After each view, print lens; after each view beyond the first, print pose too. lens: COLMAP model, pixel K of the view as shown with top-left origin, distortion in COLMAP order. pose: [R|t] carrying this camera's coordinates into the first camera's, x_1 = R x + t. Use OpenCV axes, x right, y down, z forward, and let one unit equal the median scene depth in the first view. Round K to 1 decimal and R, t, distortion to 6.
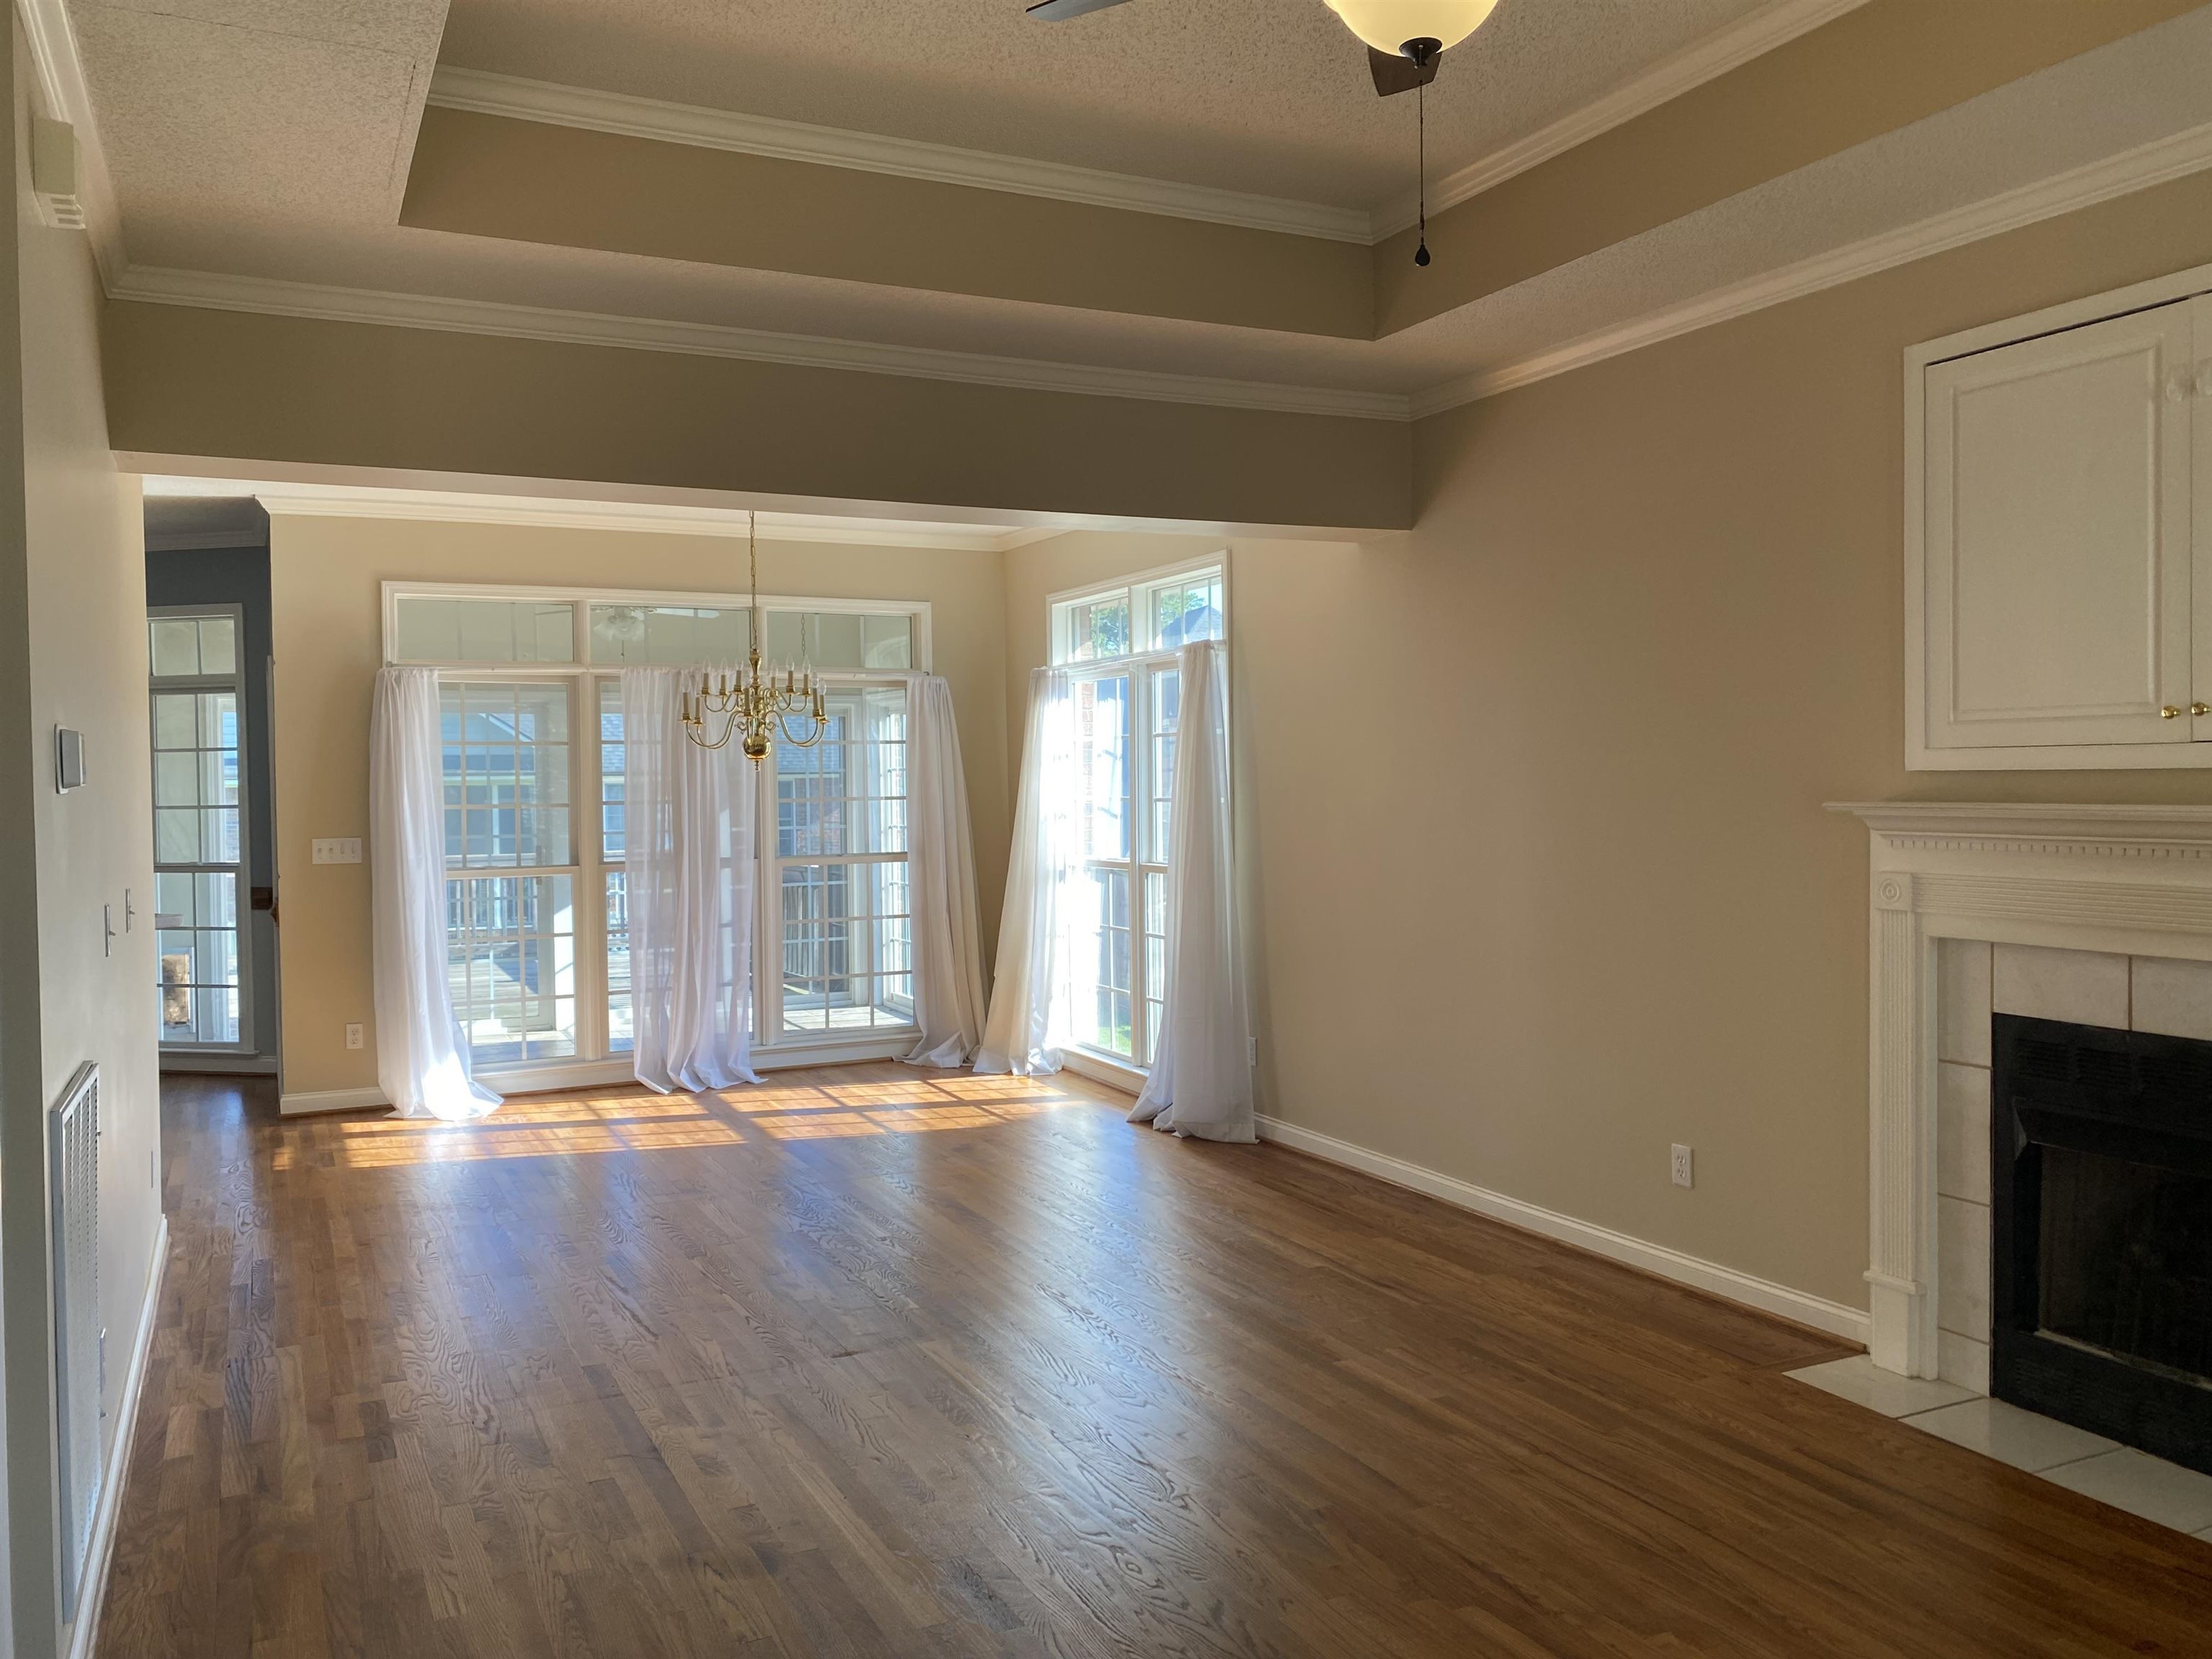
lens RADIAL K [[1691.0, 0, 1104.5], [0, 1691.0, 822.1], [0, 0, 1]] dist [0.040988, -0.046860]
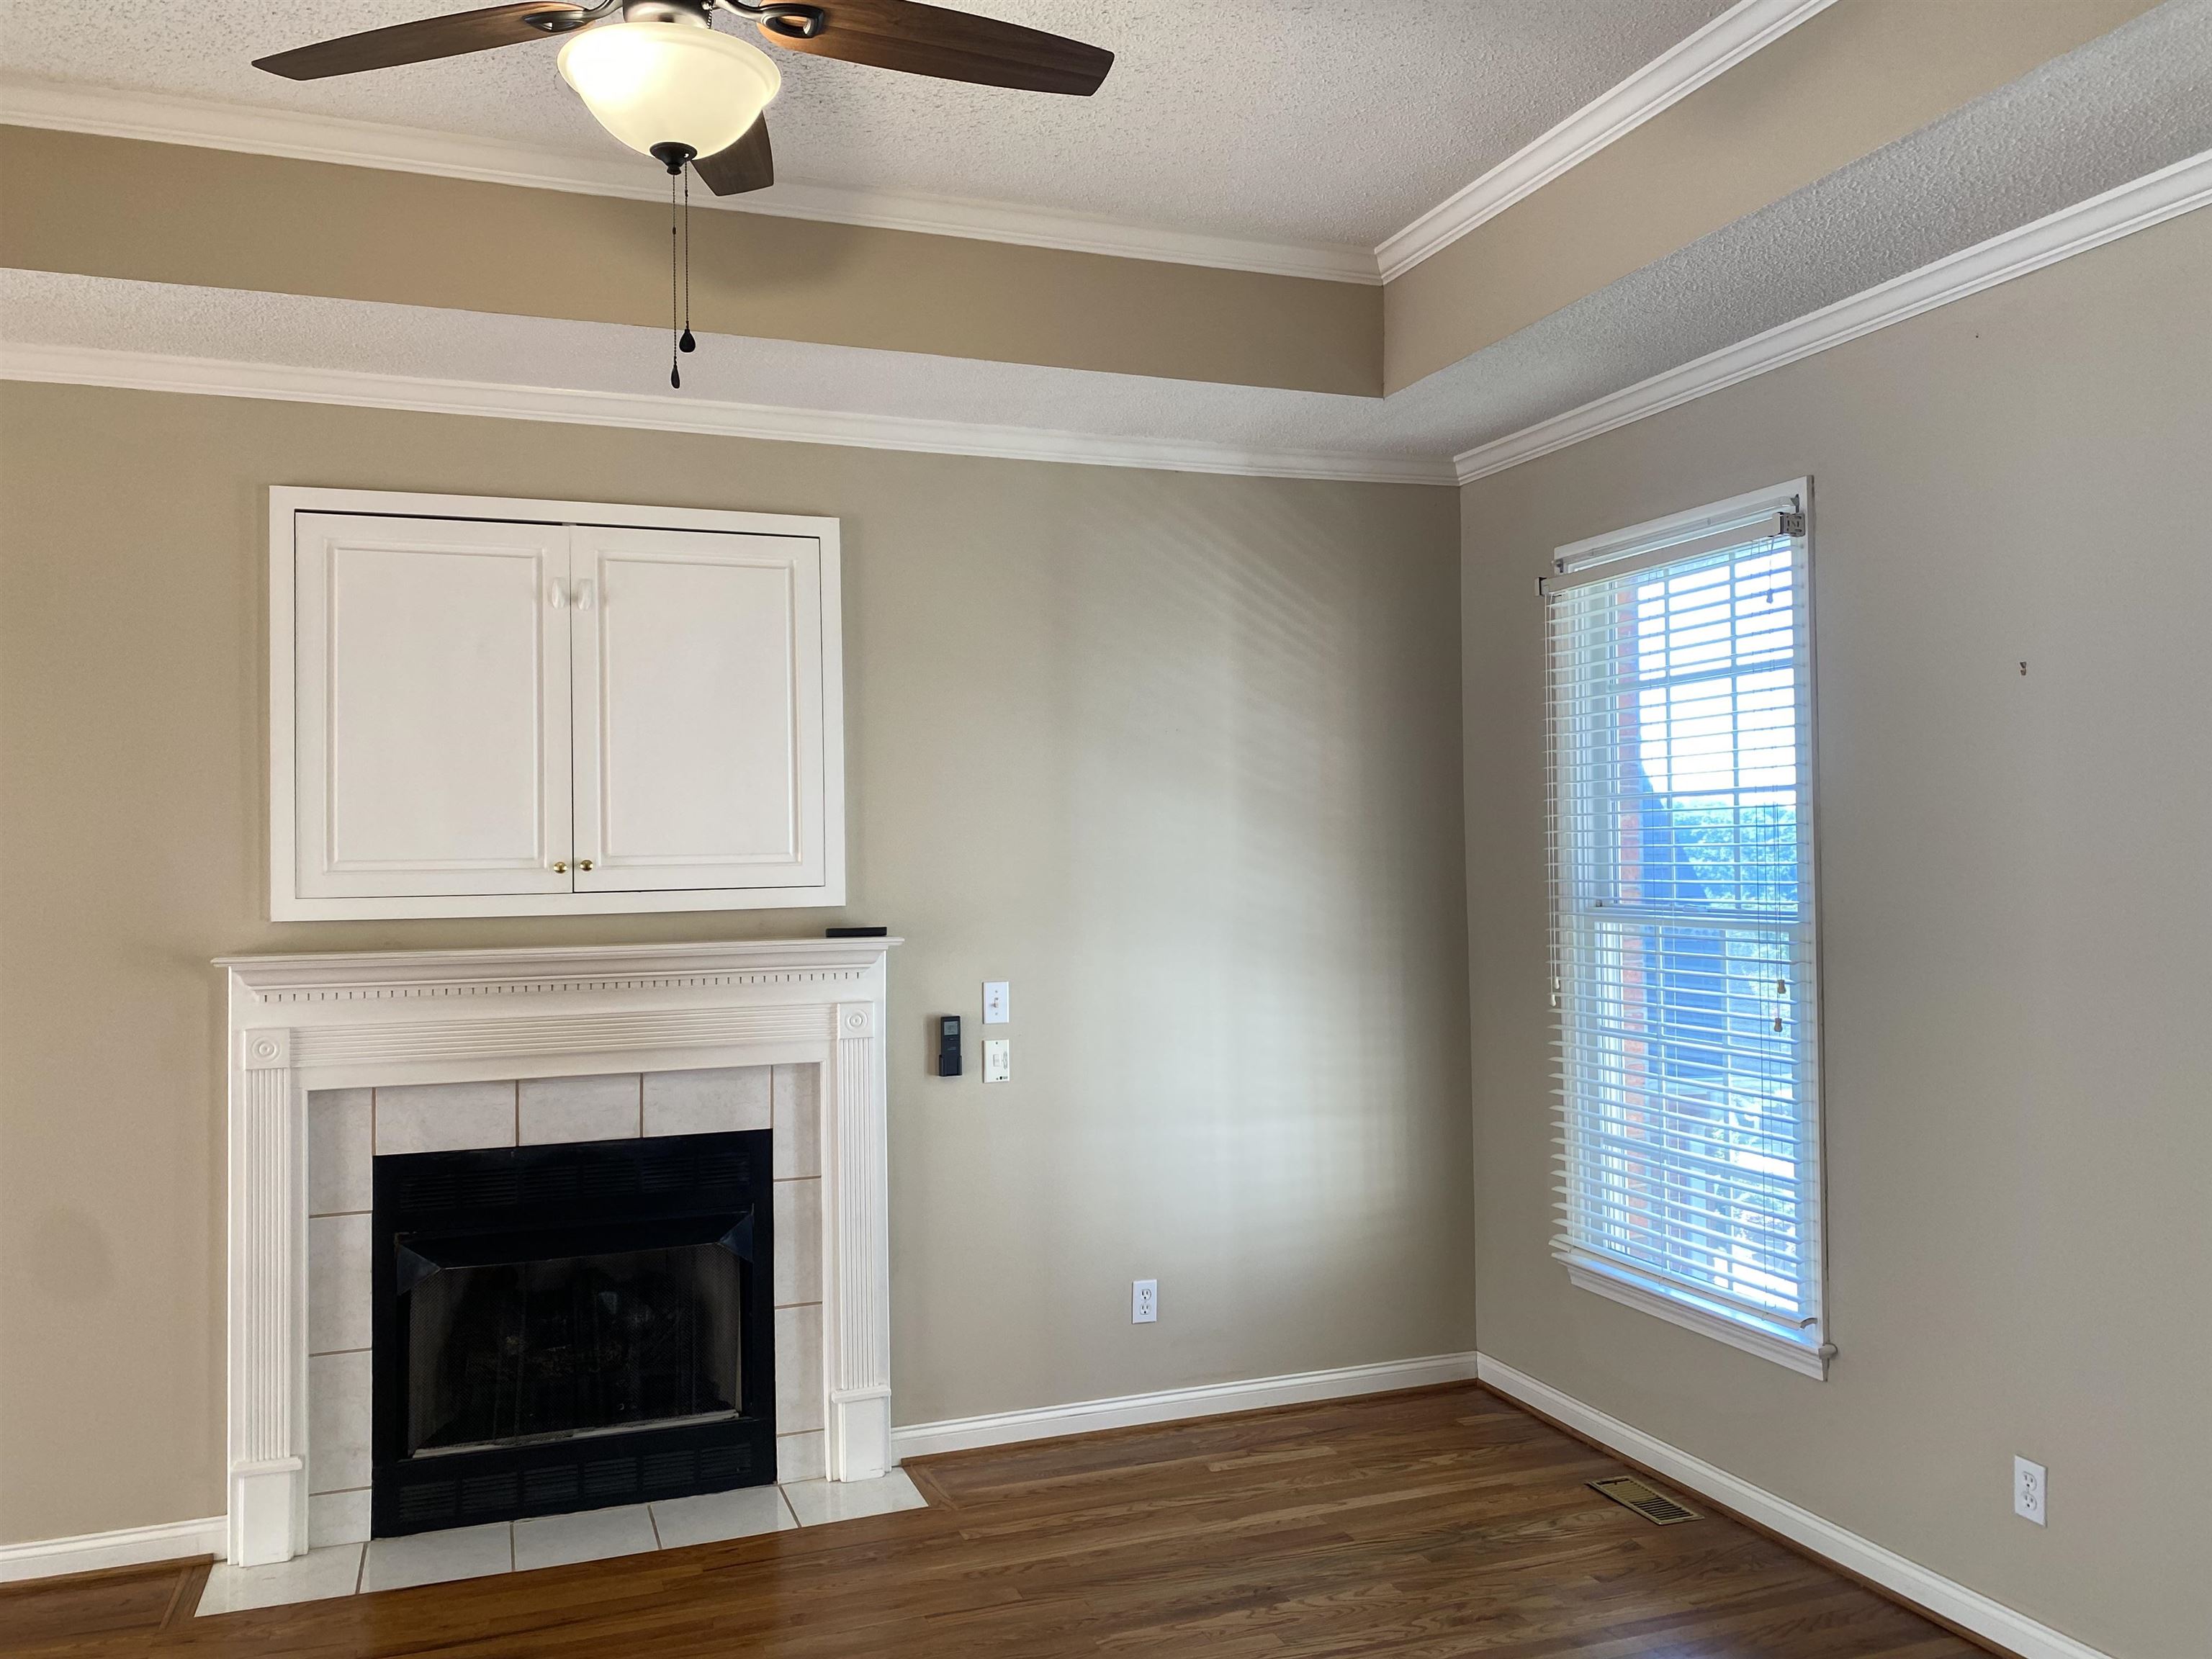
lens RADIAL K [[1691.0, 0, 1094.6], [0, 1691.0, 818.7], [0, 0, 1]] dist [0.040988, -0.046860]
pose [[0.098041, 0.035315, 0.994556, -0.419977], [0.039175, 0.998459, -0.039315, -0.030368], [-0.994411, 0.042817, 0.096506, 0.420388]]
